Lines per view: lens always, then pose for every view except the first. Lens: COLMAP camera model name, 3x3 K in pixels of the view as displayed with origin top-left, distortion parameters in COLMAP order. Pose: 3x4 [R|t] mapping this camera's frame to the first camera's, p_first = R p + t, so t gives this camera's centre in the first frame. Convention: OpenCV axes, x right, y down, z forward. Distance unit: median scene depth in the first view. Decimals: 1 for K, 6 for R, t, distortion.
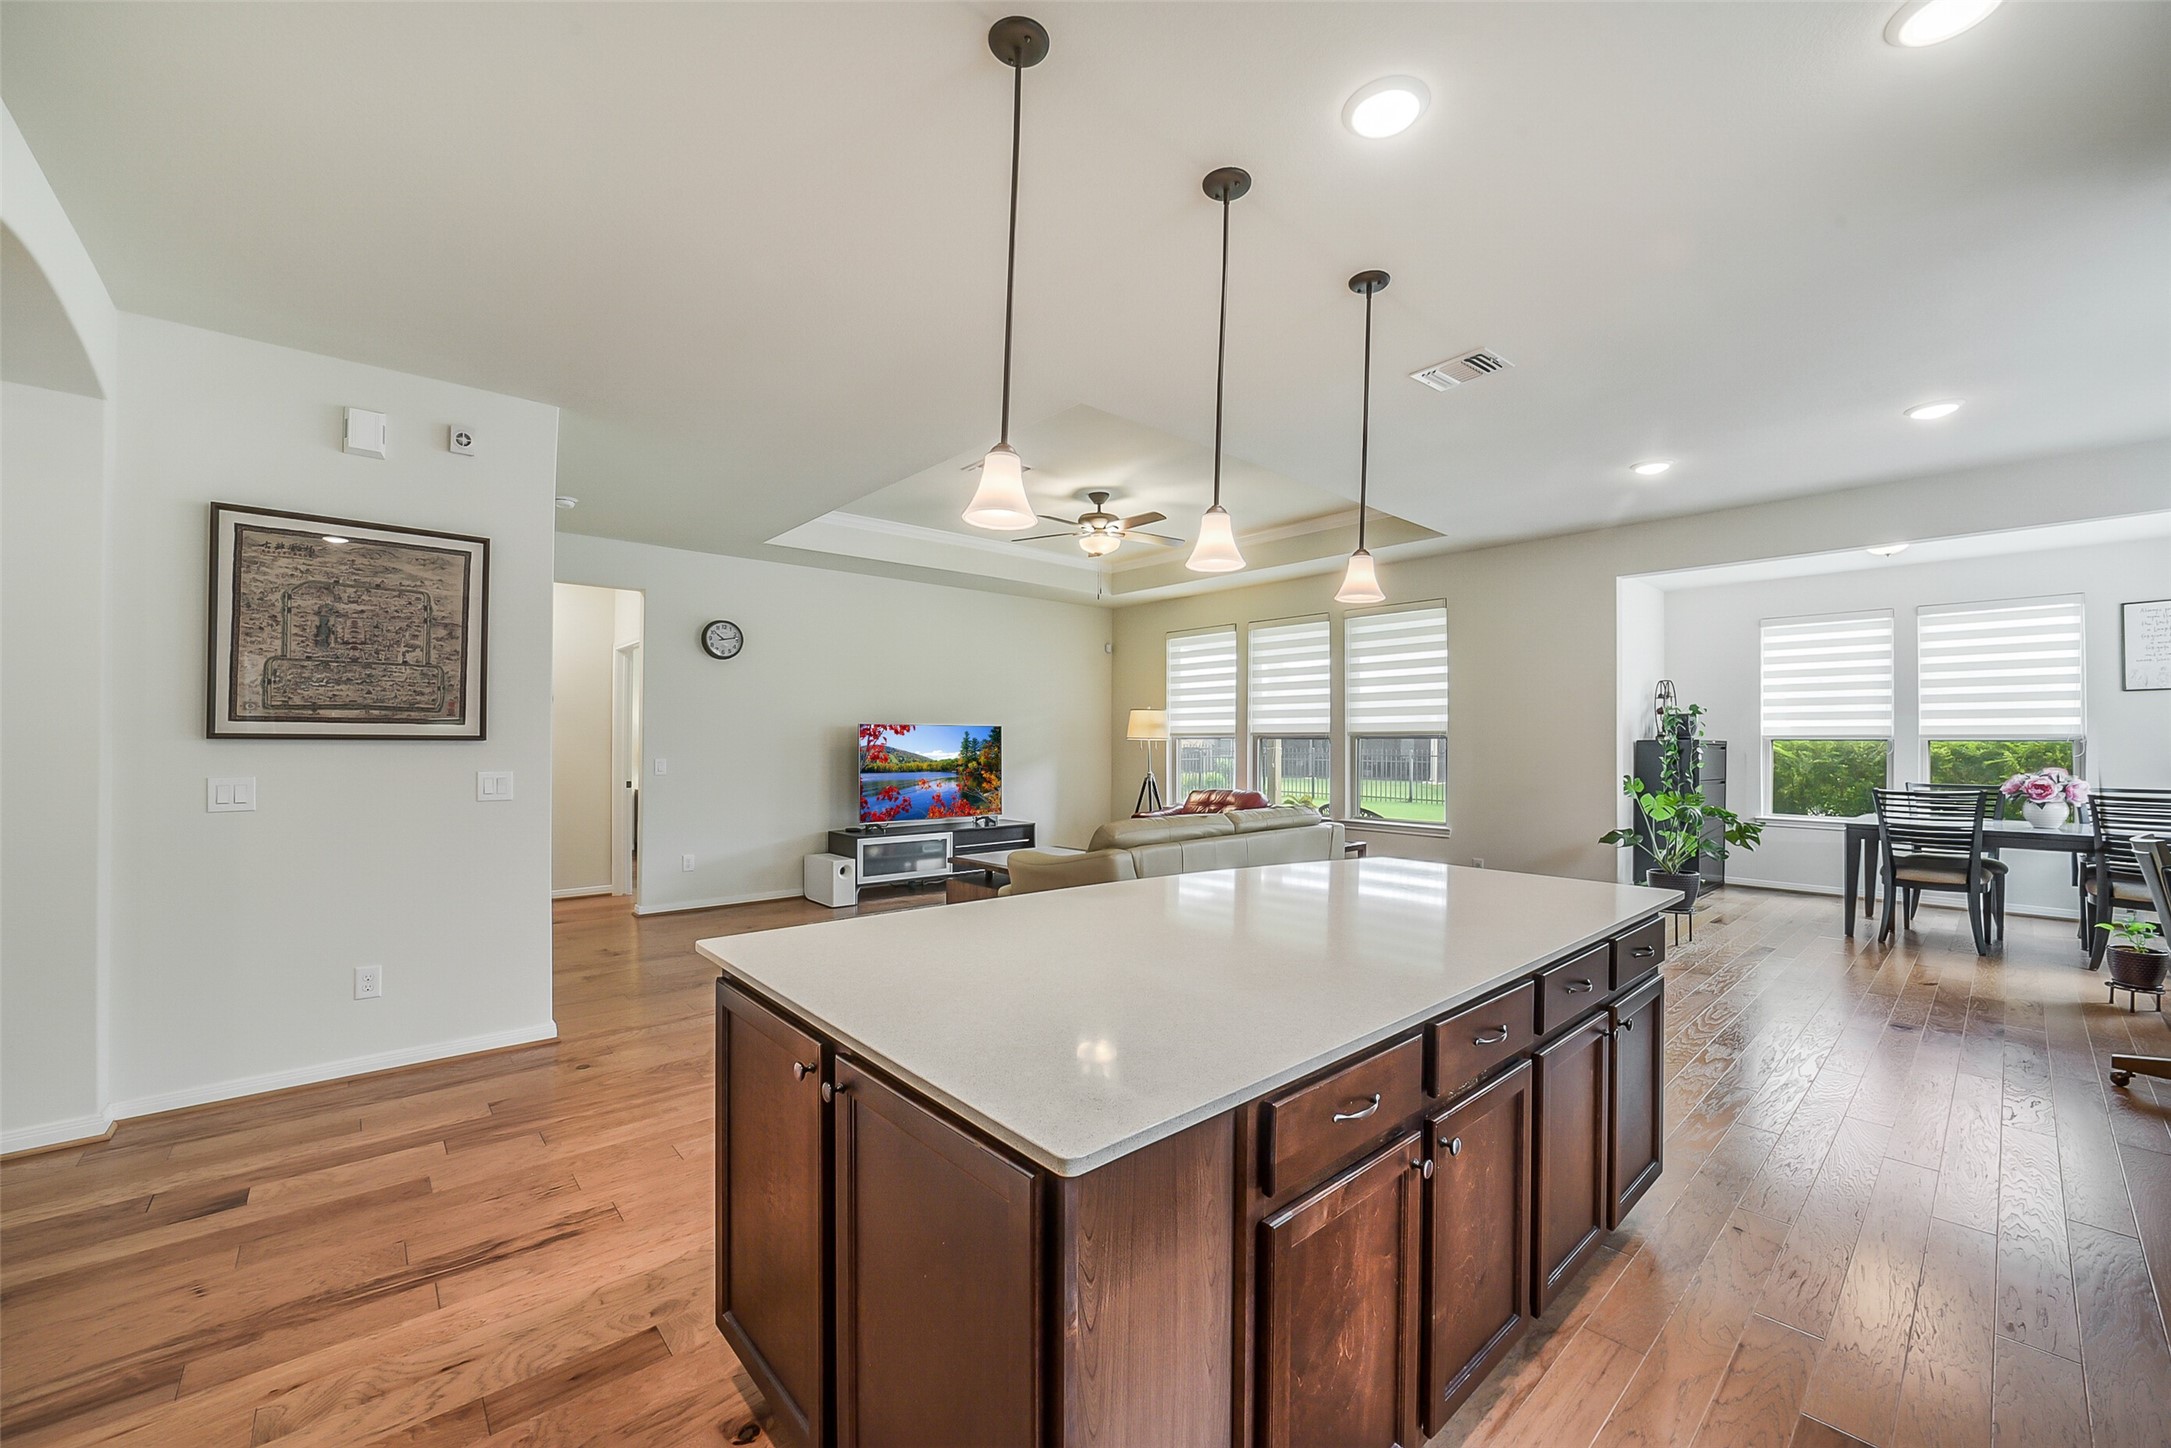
lens RADIAL K [[859.3, 0, 1080.4], [0, 859.3, 725.9], [0, 0, 1]] dist [-0.028772, 0.003753]
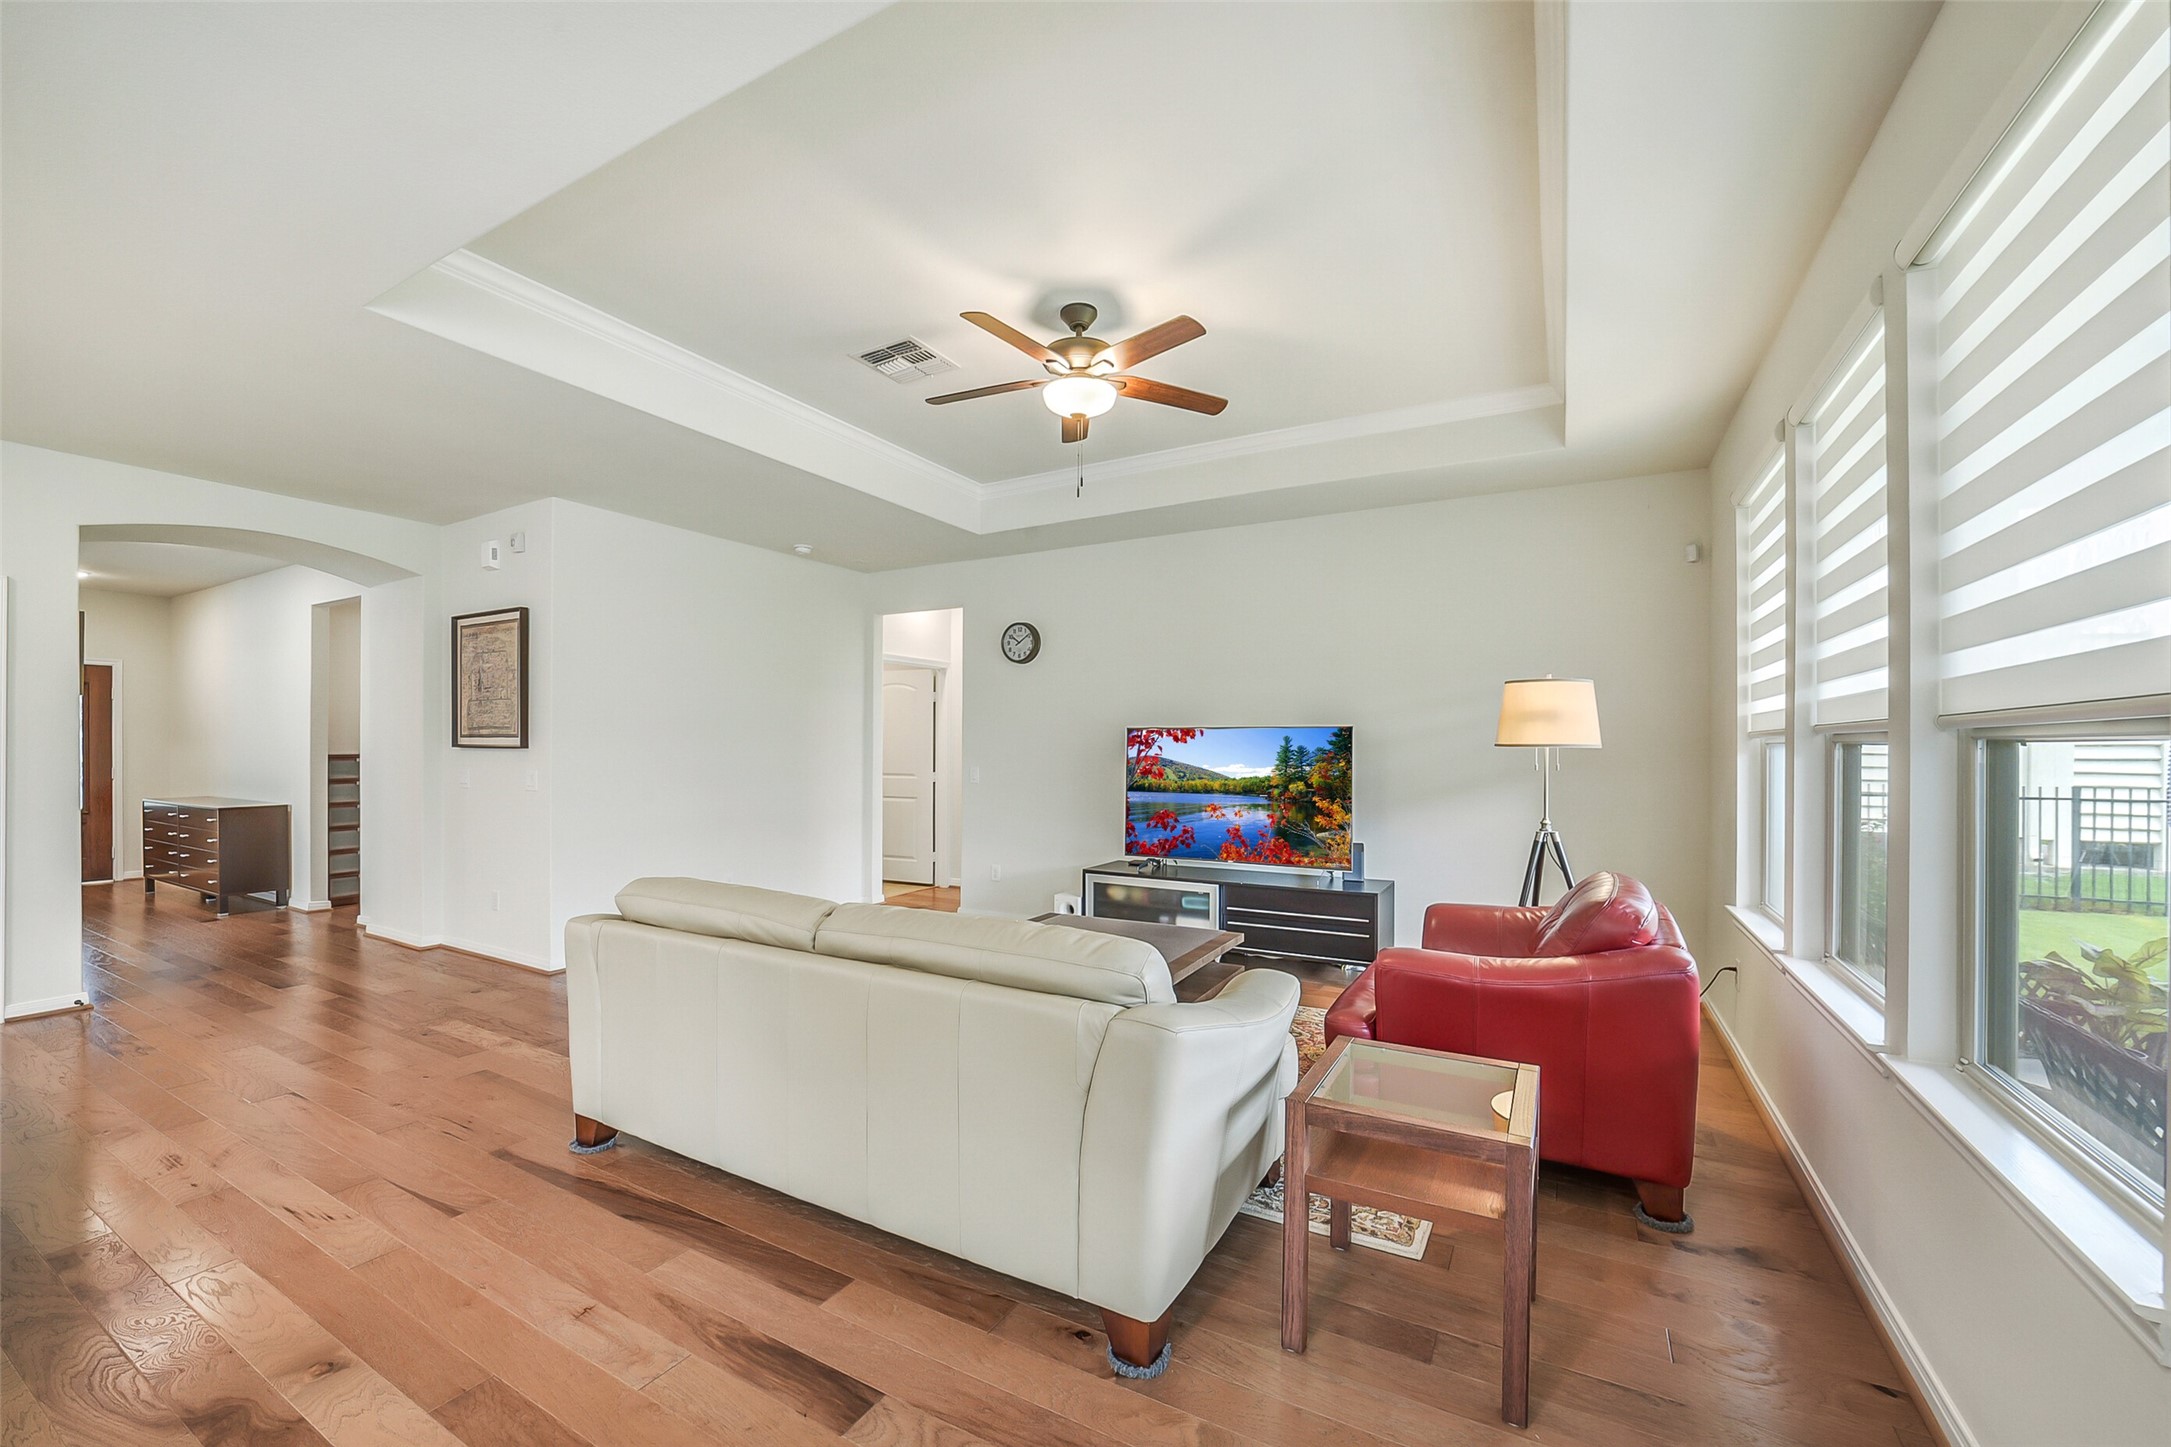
lens RADIAL K [[859.3, 0, 1077.7], [0, 859.3, 749.1], [0, 0, 1]] dist [-0.028772, 0.003753]
pose [[0.333118, -0.001648, -0.942884, 0.465637], [0.014879, 0.999883, 0.003509, 0.013003], [0.942768, -0.015198, 0.333104, 0.683907]]
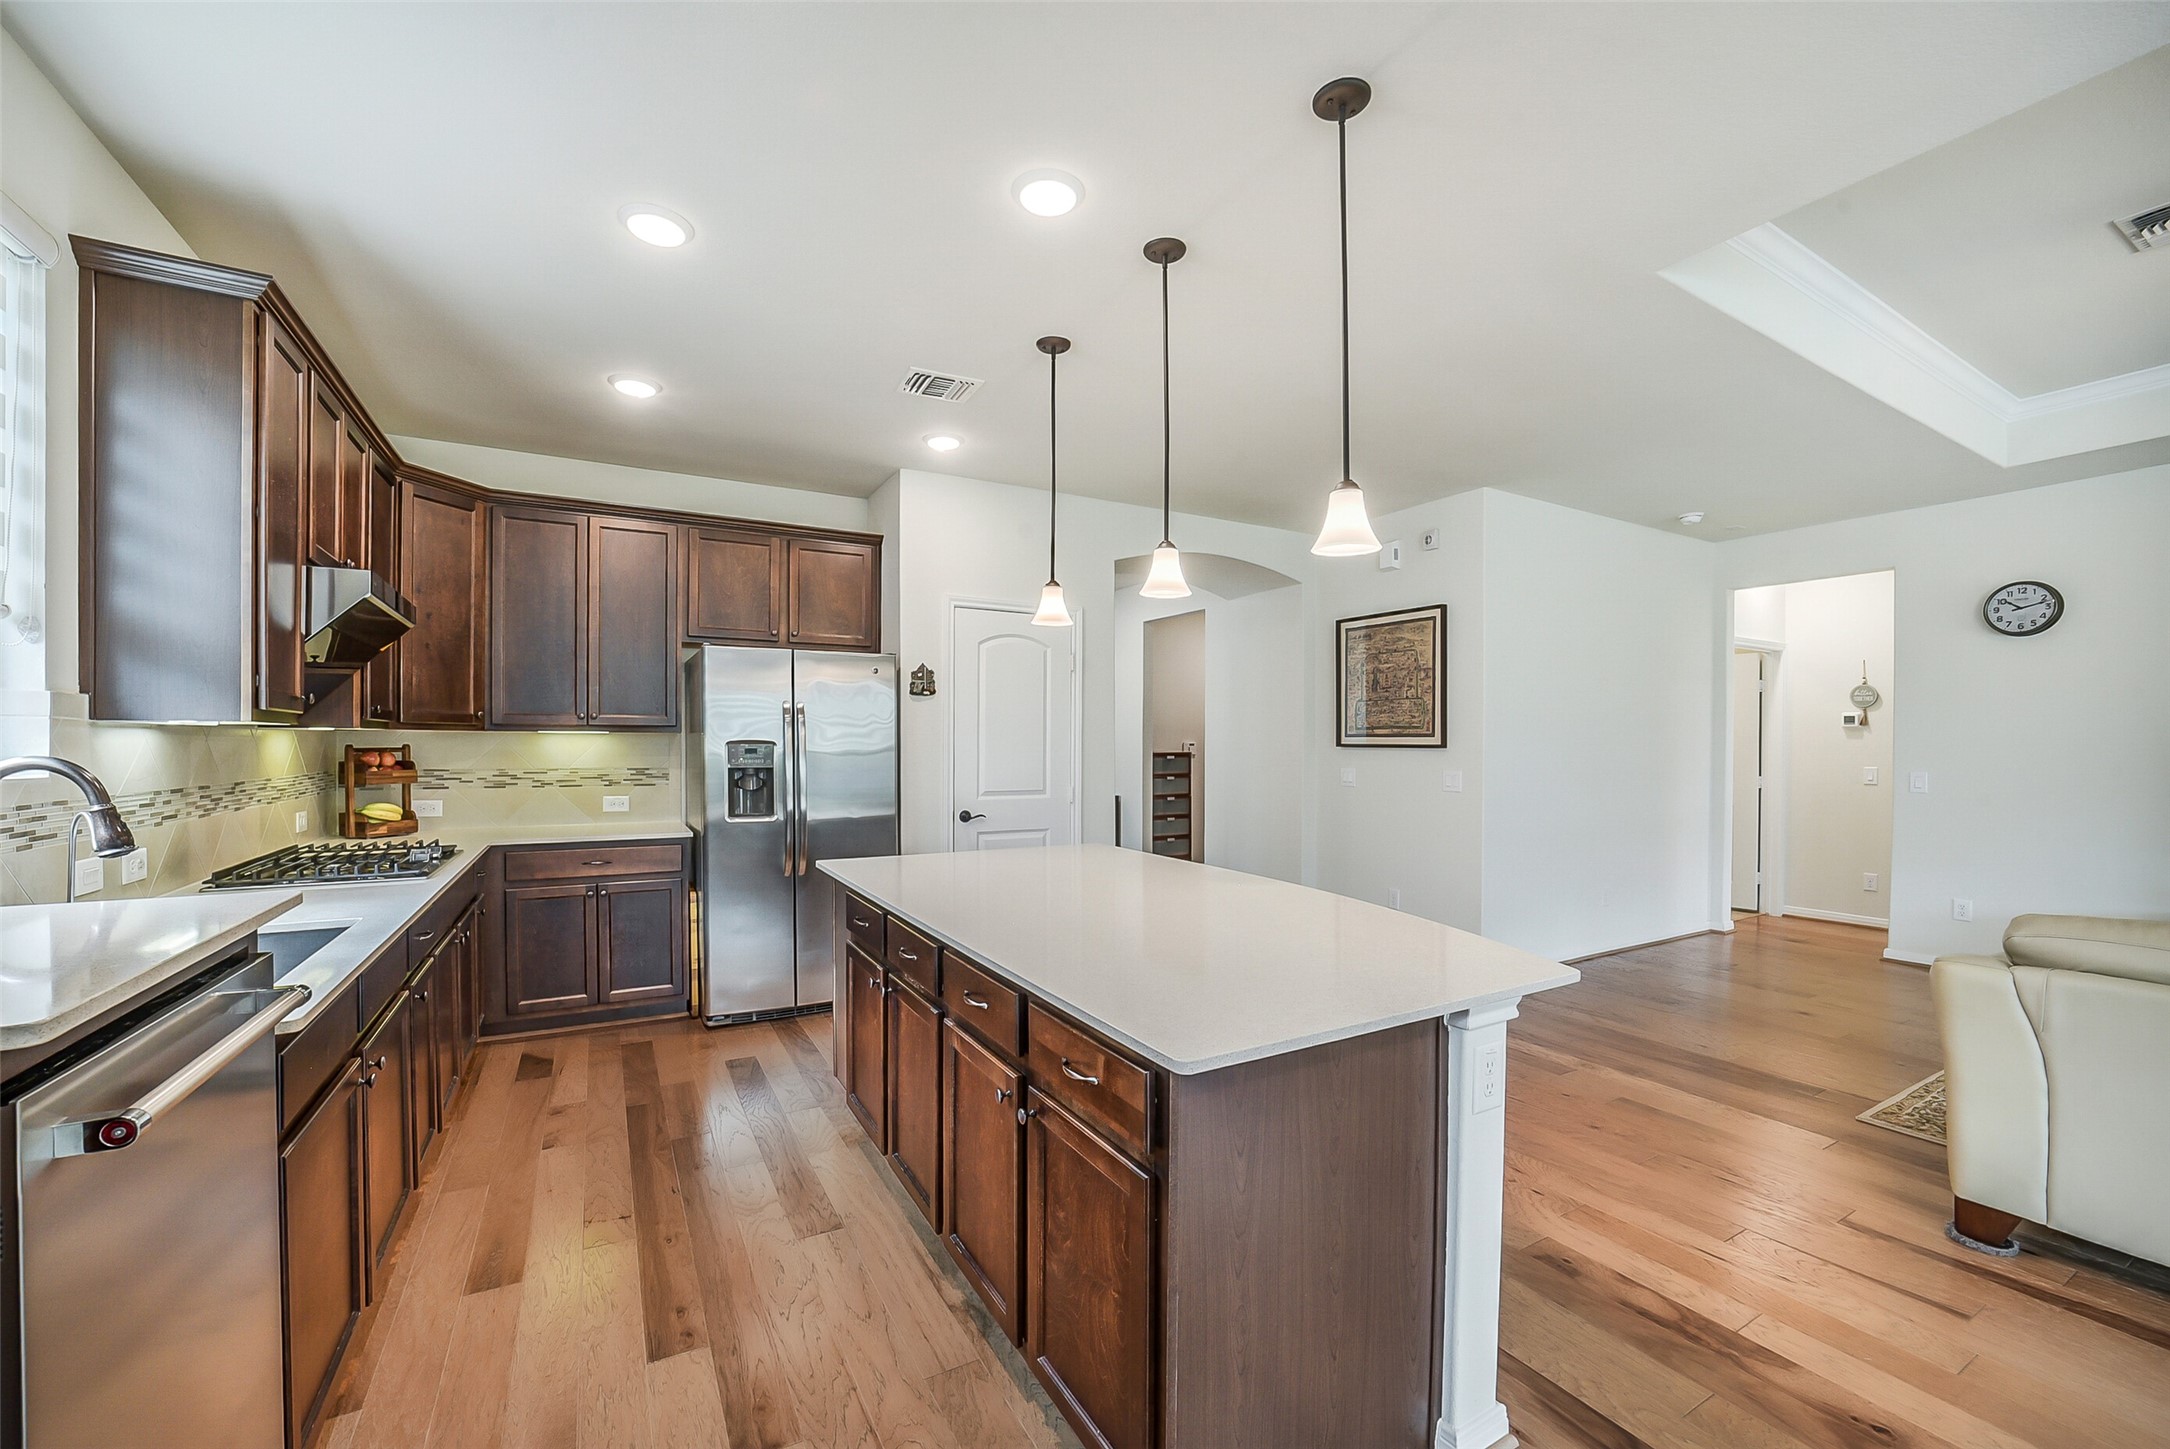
lens RADIAL K [[858.9, 0, 1078.8], [0, 858.9, 746.1], [0, 0, 1]] dist [-0.028772, 0.003753]
pose [[-0.206307, -0.001866, -0.978485, 0.393170], [0.012675, 0.999909, -0.004579, 0.006202], [0.978405, -0.013347, -0.206265, 0.341093]]
